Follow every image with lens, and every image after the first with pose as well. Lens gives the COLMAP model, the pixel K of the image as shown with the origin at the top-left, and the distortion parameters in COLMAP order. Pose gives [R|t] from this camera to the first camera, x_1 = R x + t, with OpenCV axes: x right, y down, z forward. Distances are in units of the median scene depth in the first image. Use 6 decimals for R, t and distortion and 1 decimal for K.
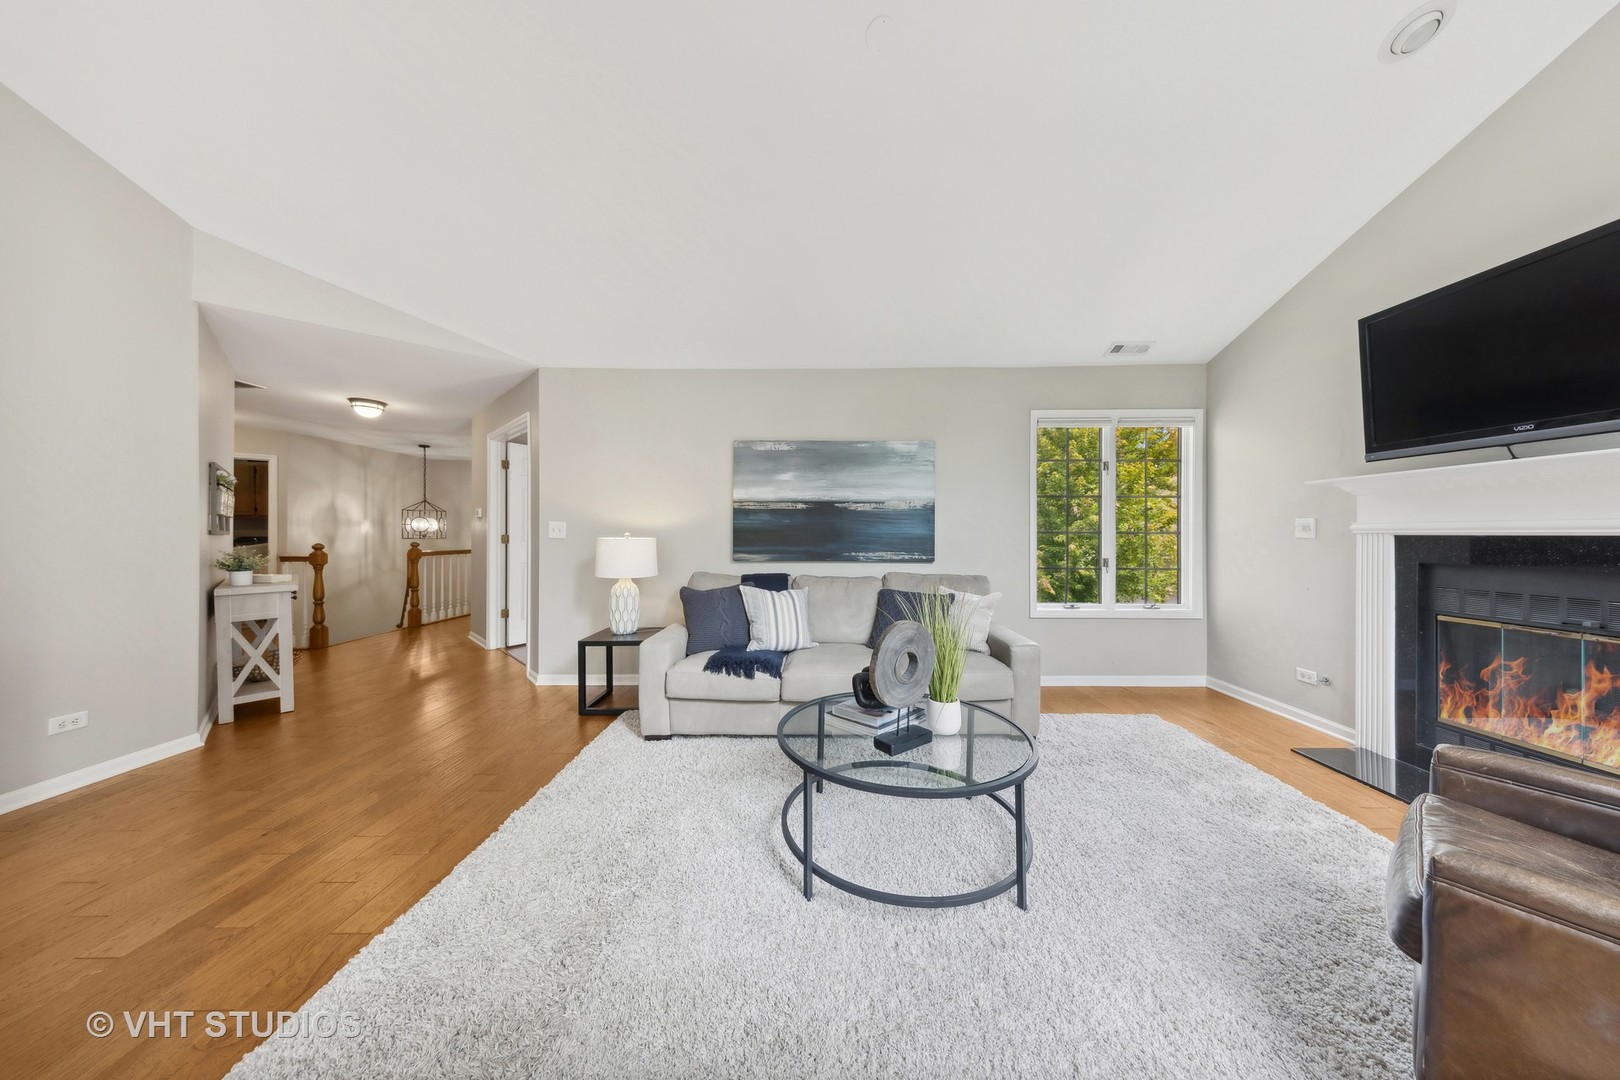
lens RADIAL K [[499.8, 0, 815.7], [0, 499.8, 538.0], [0, 0, 1]] dist [0.000396, 0.000025]
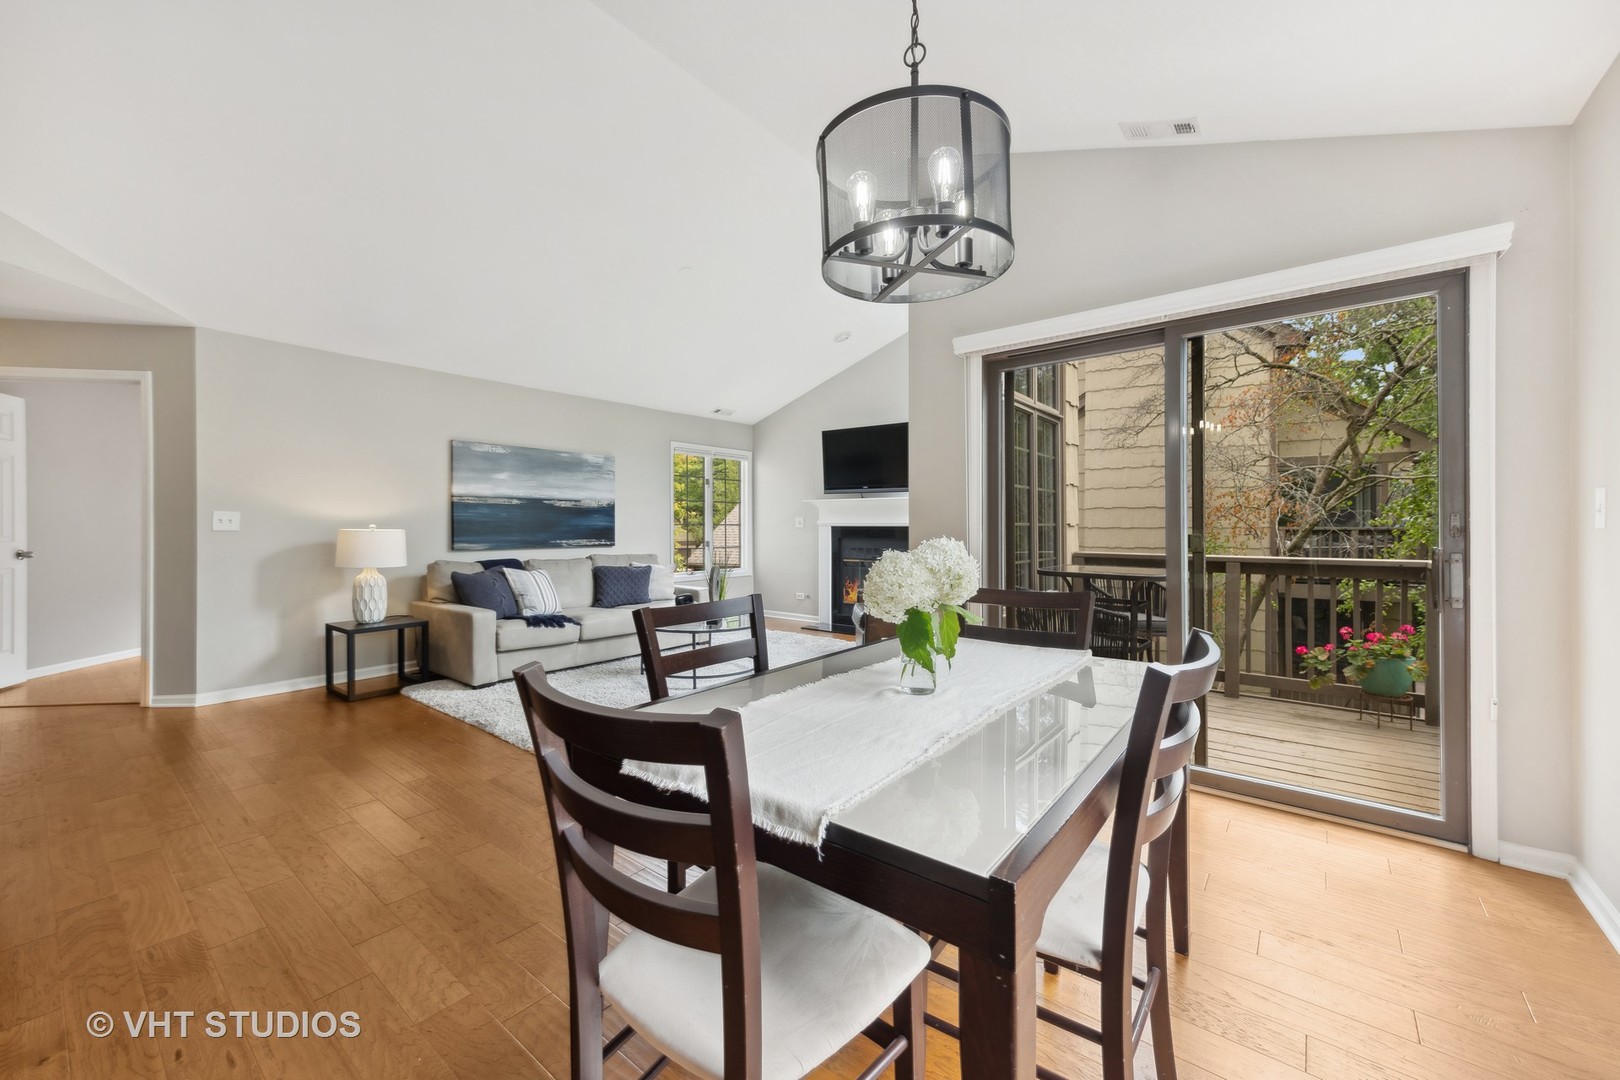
lens RADIAL K [[641.5, 0, 801.0], [0, 641.5, 522.1], [0, 0, 1]] dist [0.015594, -0.000107]
pose [[0.623592, 0.004010, 0.781740, -0.802803], [0.006144, 0.999931, -0.010031, 0.003146], [-0.781726, 0.011059, 0.623524, -0.474925]]
